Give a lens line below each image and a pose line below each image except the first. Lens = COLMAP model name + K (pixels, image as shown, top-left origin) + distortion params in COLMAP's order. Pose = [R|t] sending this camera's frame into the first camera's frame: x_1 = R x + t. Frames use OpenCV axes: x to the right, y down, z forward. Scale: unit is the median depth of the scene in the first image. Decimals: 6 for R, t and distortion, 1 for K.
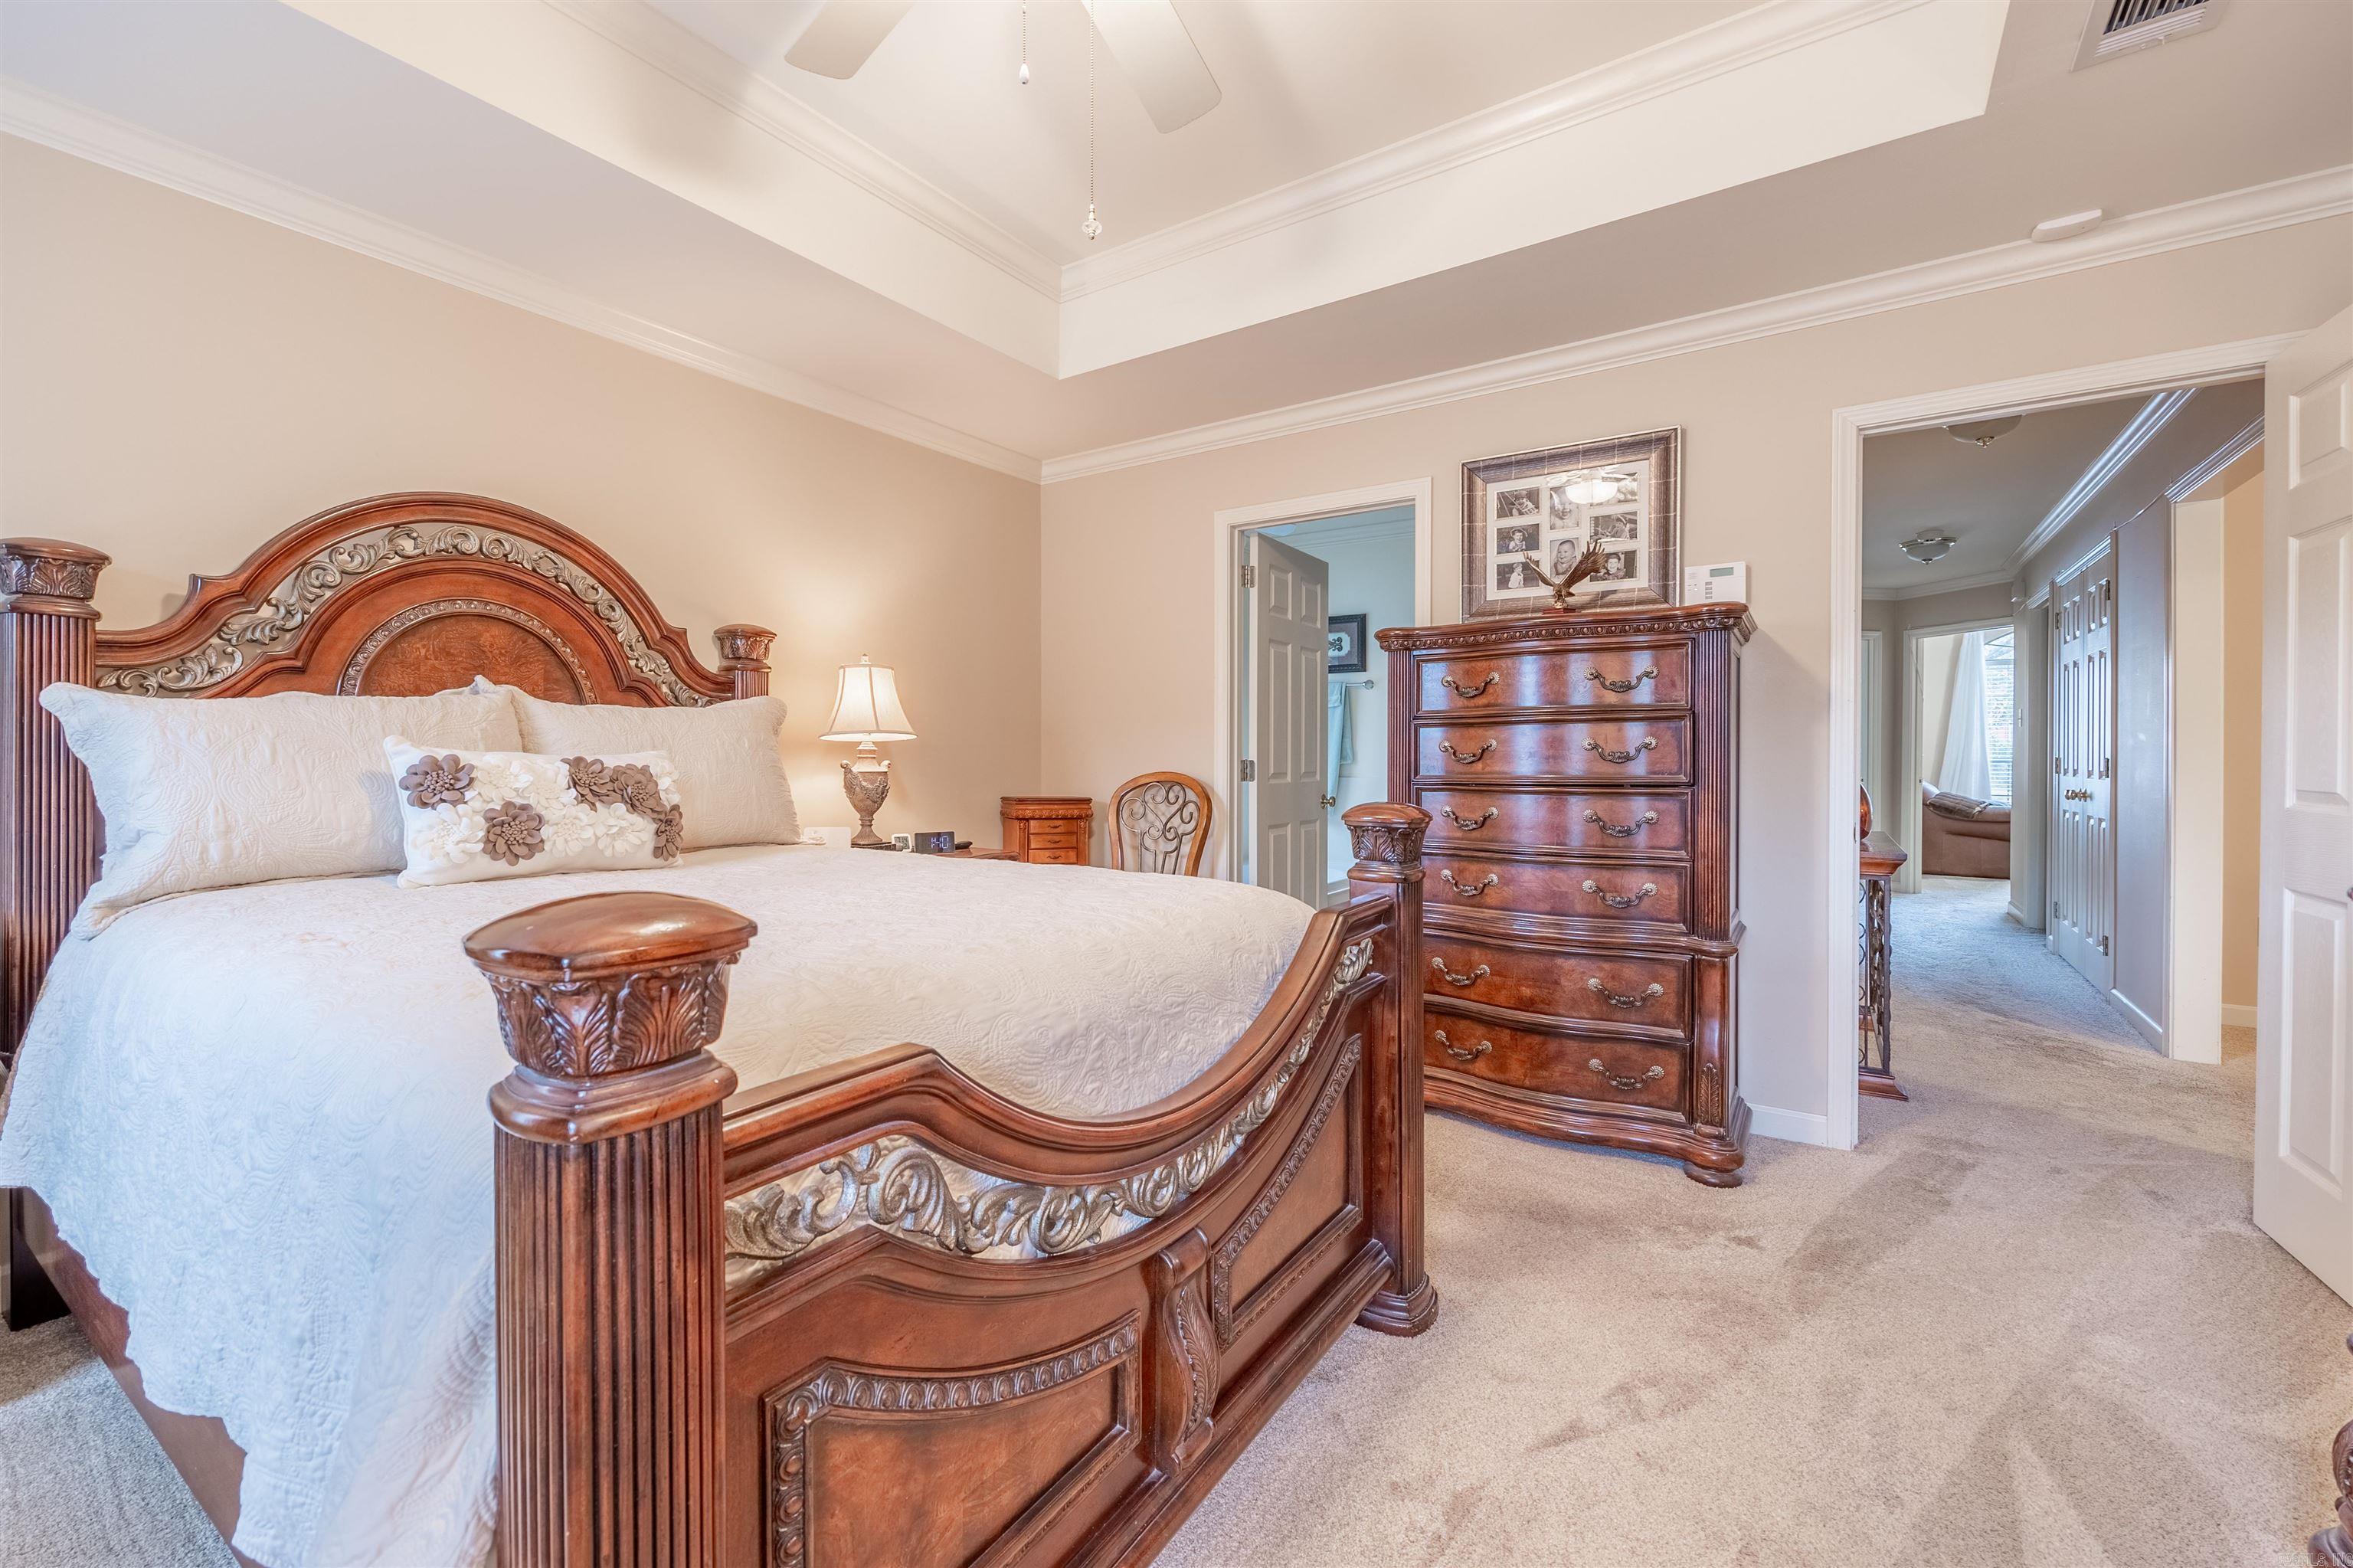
lens RADIAL K [[981.1, 0, 1174.9], [0, 981.1, 745.4], [0, 0, 1]] dist [-0.002559, -0.000328]
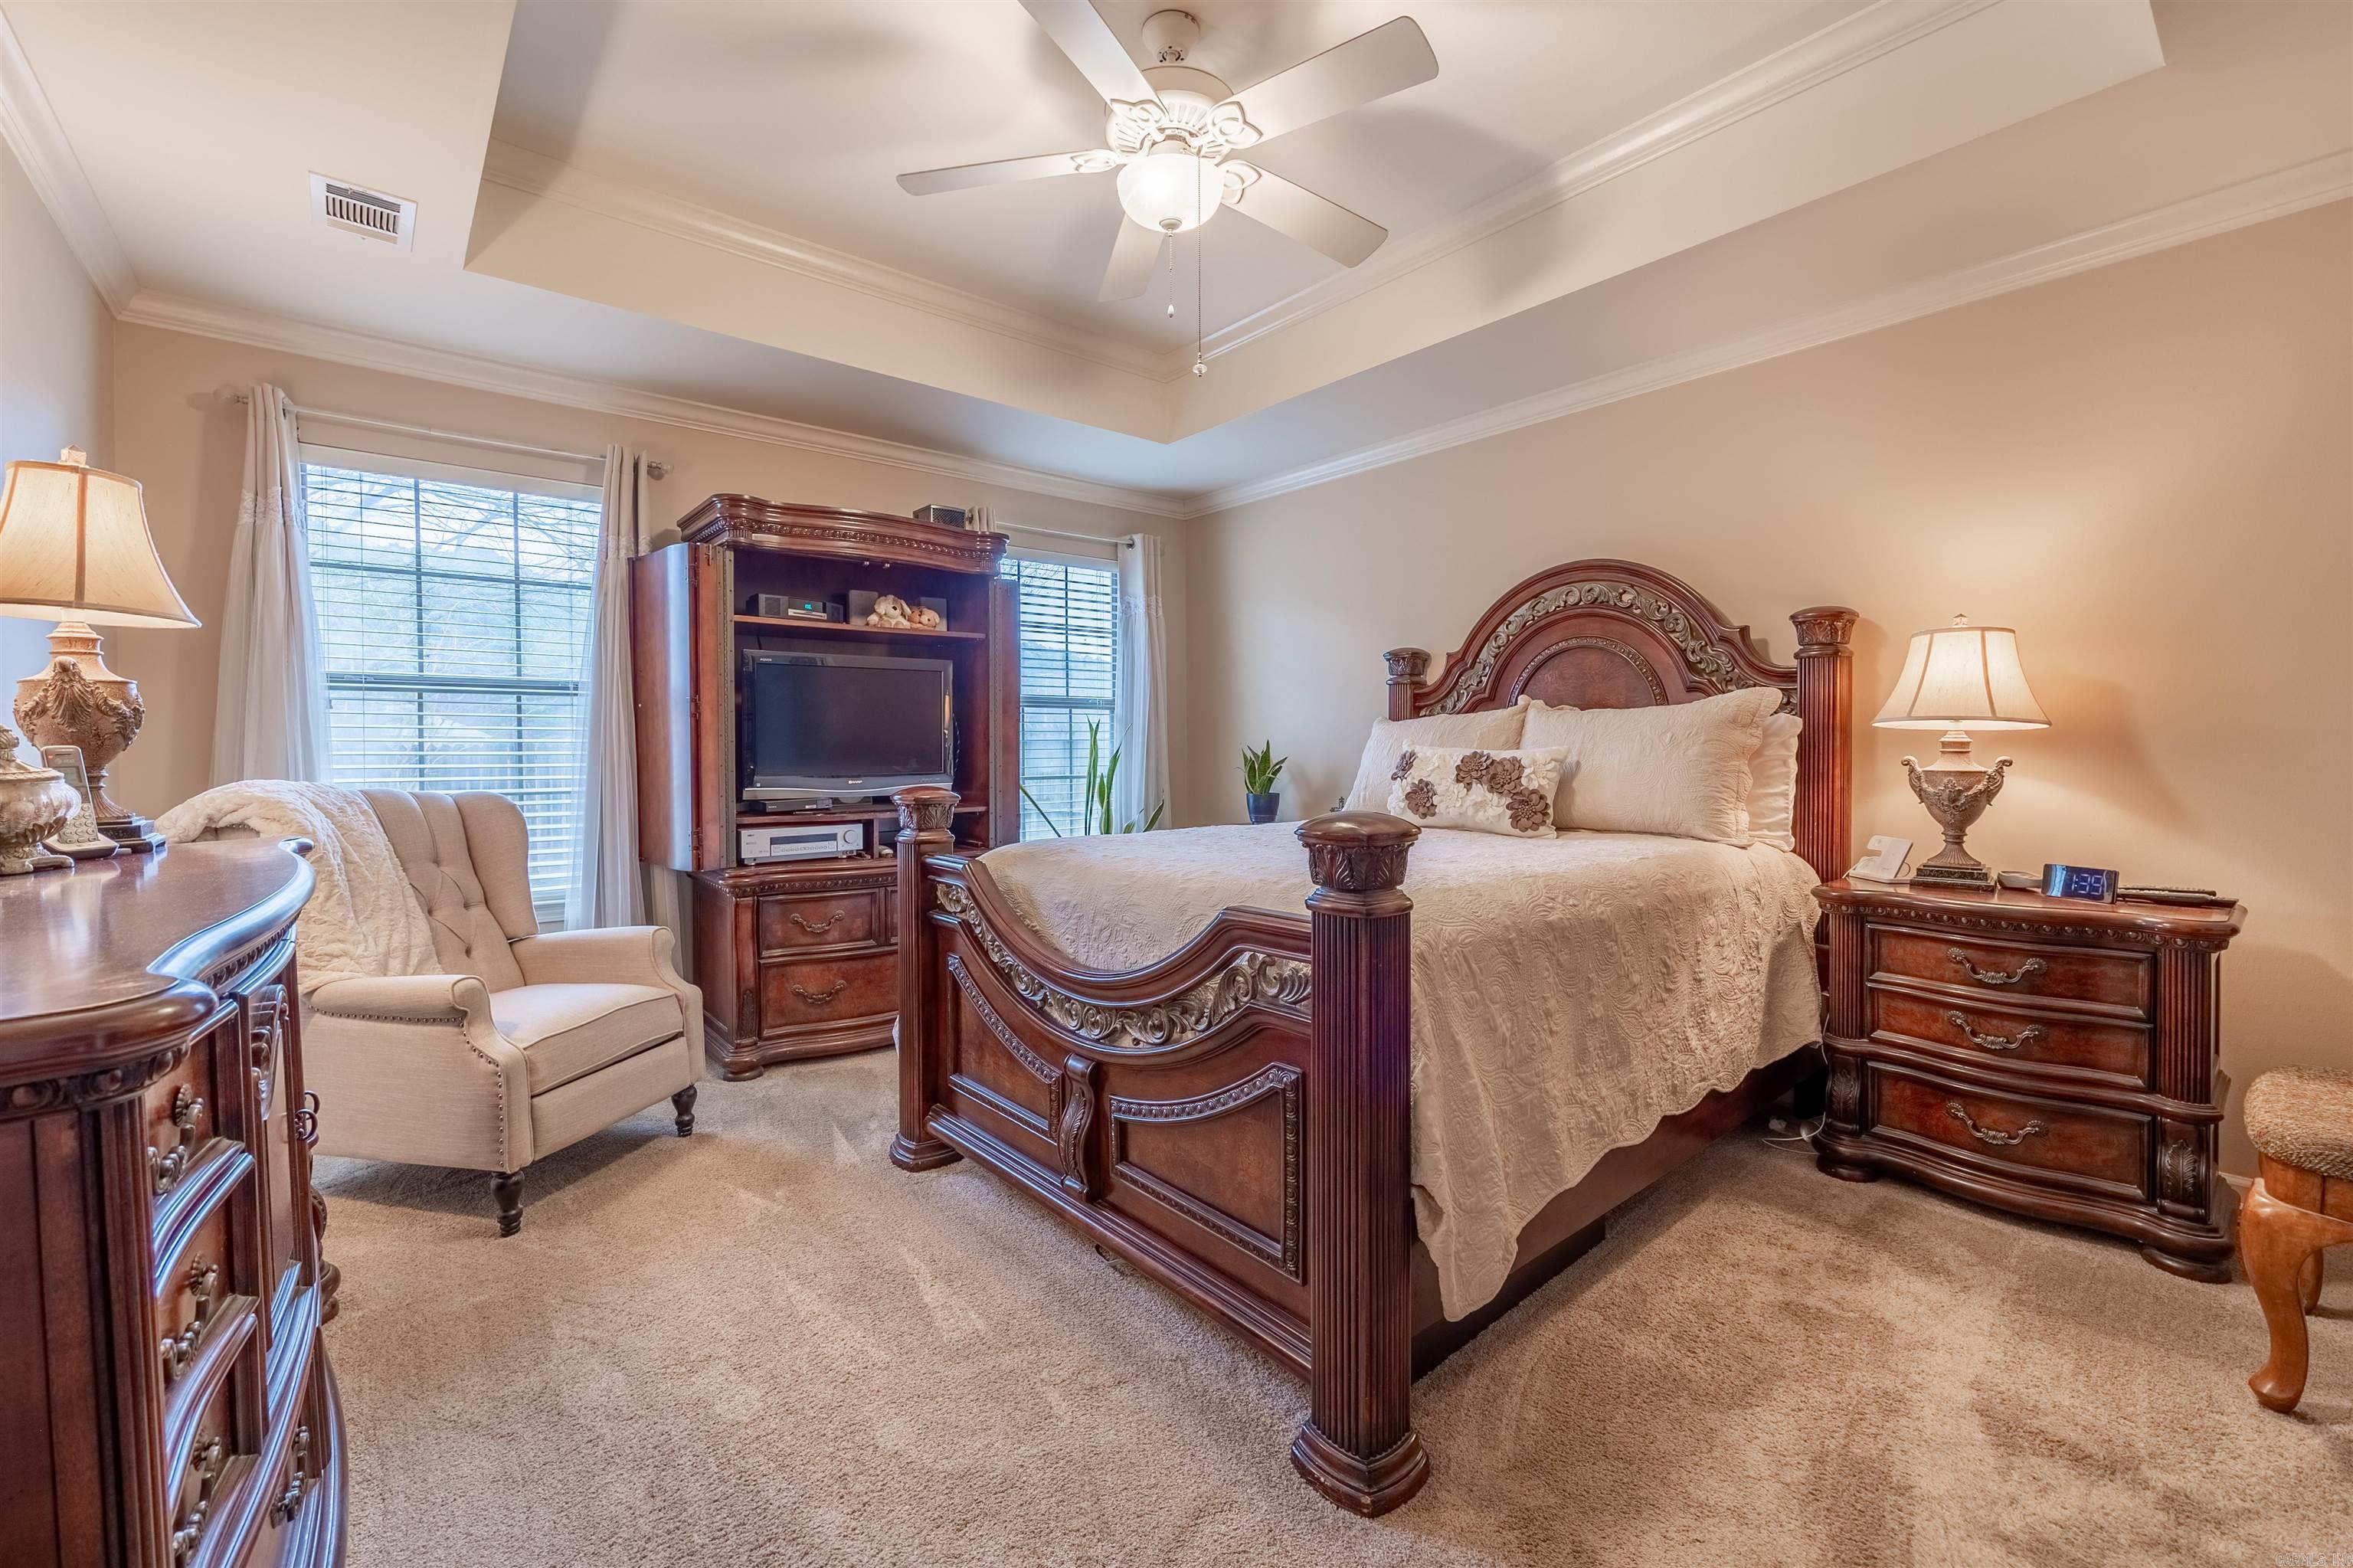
lens RADIAL K [[981.1, 0, 1174.9], [0, 981.1, 745.4], [0, 0, 1]] dist [-0.002559, -0.000328]
pose [[-0.282870, -0.000045, -0.959158, 0.804923], [0.011093, 0.999933, -0.003318, 0.003149], [0.959094, -0.011578, -0.282850, 0.880430]]
